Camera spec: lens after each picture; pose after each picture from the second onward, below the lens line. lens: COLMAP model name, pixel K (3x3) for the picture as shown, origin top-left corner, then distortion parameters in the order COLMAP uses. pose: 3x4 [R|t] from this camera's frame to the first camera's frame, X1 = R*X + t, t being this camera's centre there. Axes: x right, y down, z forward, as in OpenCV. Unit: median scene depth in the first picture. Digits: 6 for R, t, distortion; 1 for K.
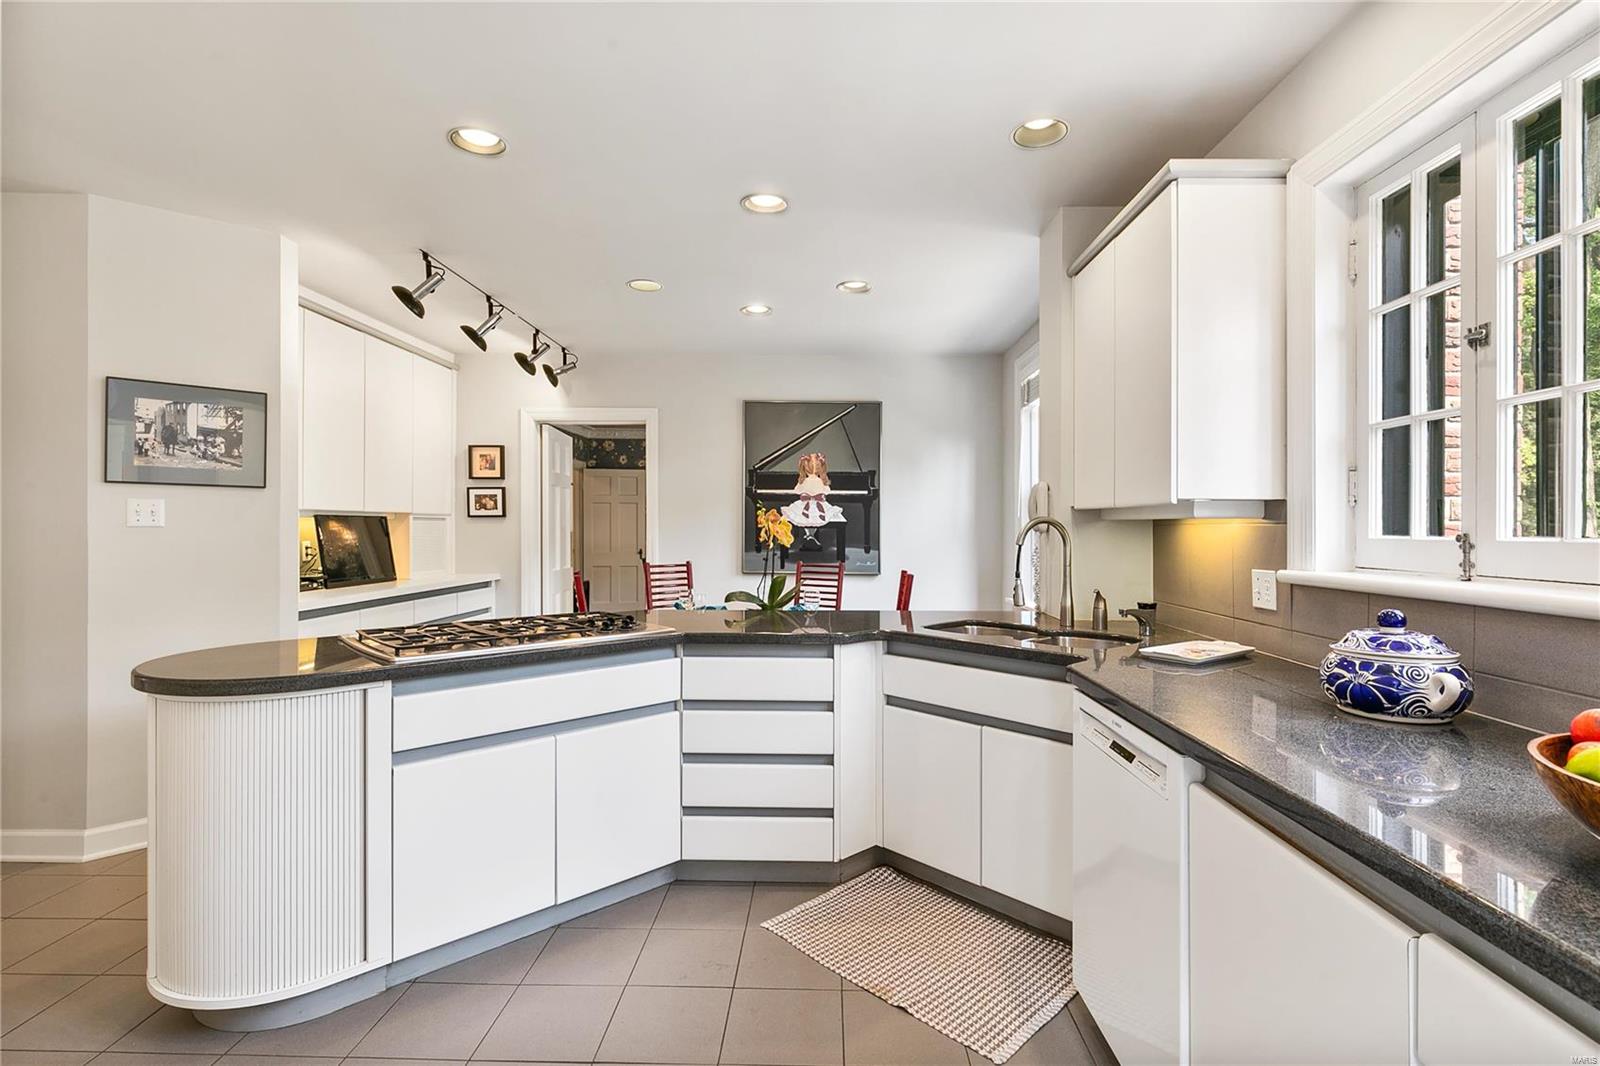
lens RADIAL K [[760.4, 0, 798.5], [0, 760.4, 529.8], [0, 0, 1]] dist [0.000385, -0.000421]
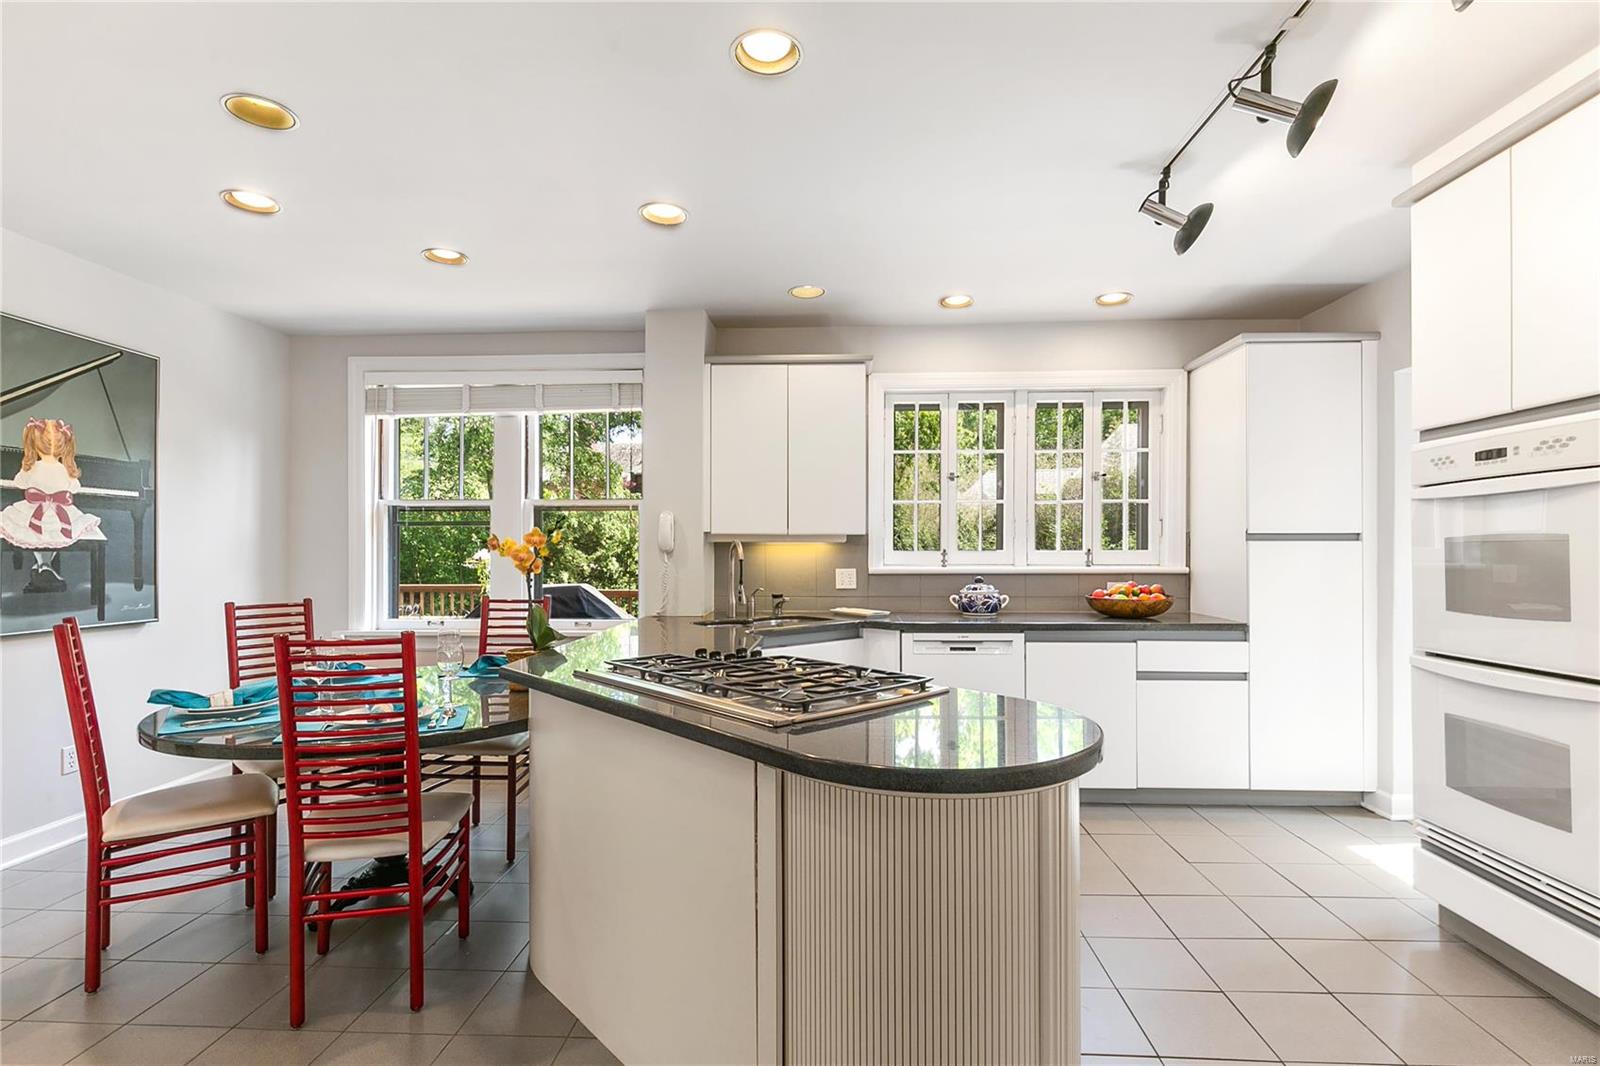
lens RADIAL K [[760.4, 0, 801.9], [0, 760.4, 538.6], [0, 0, 1]] dist [0.000385, -0.000421]
pose [[-0.003271, 0.012527, 0.999916, -0.547365], [0.005727, 0.999905, -0.012508, -0.001238], [-0.999978, 0.005686, -0.003342, 0.444162]]
